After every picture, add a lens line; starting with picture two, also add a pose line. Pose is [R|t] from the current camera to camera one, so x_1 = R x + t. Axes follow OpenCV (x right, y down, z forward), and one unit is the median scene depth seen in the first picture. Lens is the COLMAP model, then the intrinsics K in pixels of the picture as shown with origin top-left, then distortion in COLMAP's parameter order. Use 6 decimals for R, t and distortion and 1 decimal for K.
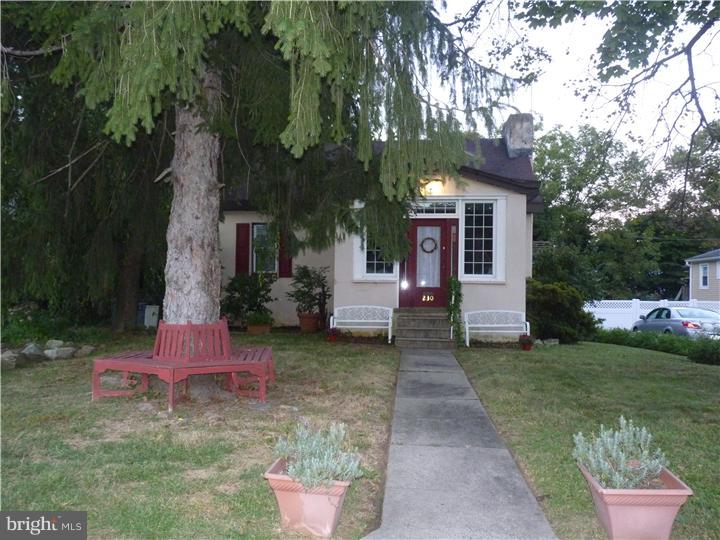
lens RADIAL K [[579.7, 0, 358.1], [0, 579.7, 273.4], [0, 0, 1]] dist [-0.011144, -0.006385]
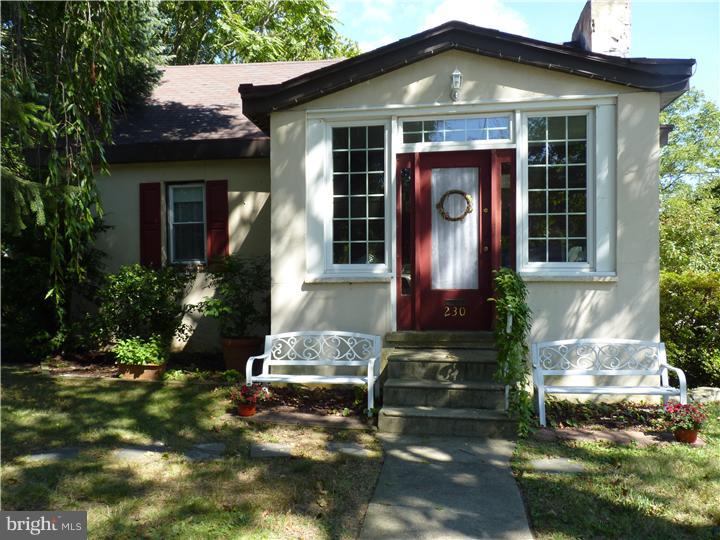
lens RADIAL K [[579.7, 0, 358.1], [0, 579.7, 273.4], [0, 0, 1]] dist [-0.011144, -0.006385]
pose [[0.996722, -0.019011, -0.078637, 0.076796], [0.021388, 0.999336, 0.029494, -0.006507], [0.078024, -0.031080, 0.996467, 0.497006]]
